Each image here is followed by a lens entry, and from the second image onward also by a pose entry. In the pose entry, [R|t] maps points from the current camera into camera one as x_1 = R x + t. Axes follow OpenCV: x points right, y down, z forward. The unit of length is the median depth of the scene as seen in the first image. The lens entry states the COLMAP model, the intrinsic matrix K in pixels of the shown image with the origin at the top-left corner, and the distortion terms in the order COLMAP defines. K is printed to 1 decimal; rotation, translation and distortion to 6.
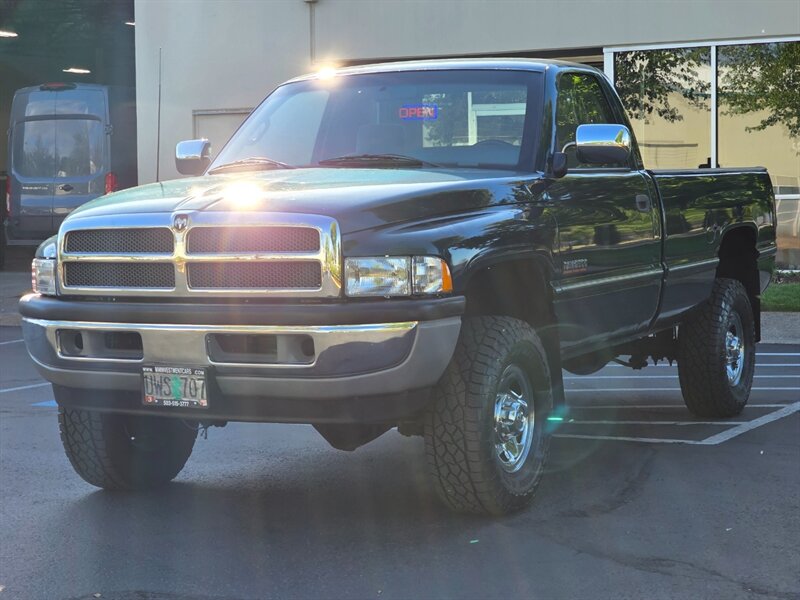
lens RADIAL K [[1665.2, 0, 400.7], [0, 1665.2, 298.8], [0, 0, 1]] dist [0.010565, 0.379297]
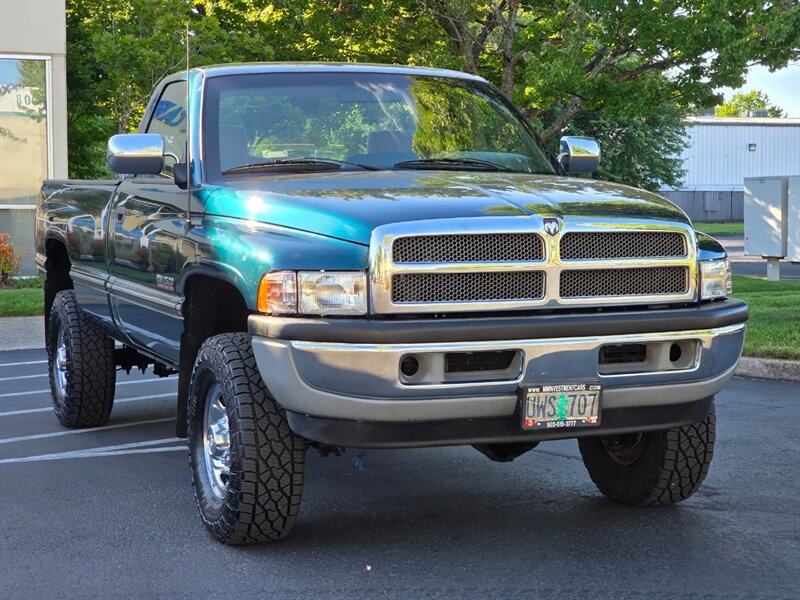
lens RADIAL K [[1665.2, 0, 400.7], [0, 1665.2, 298.8], [0, 0, 1]] dist [0.010565, 0.379297]
pose [[0.653099, -0.031325, 0.756624, -0.883314], [0.042683, 0.999078, 0.004520, -0.014069], [-0.756069, 0.029343, 0.653834, 0.463015]]
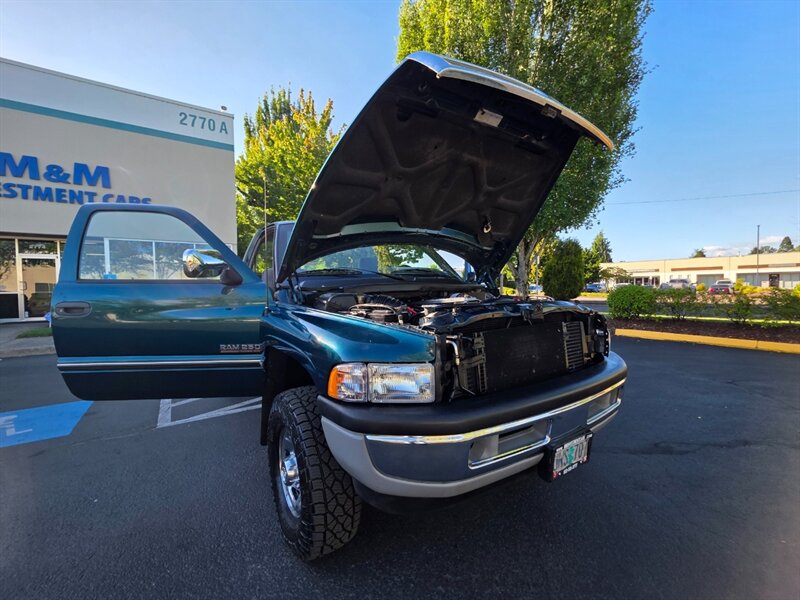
lens RADIAL K [[344.4, 0, 402.0], [0, 344.4, 298.8], [0, 0, 1]] dist [-0.000332, 0.000288]
pose [[0.475288, -0.021640, 0.879564, -0.402788], [0.057082, 0.998350, -0.006283, -0.062475], [-0.877977, 0.053194, 0.475739, 0.979629]]
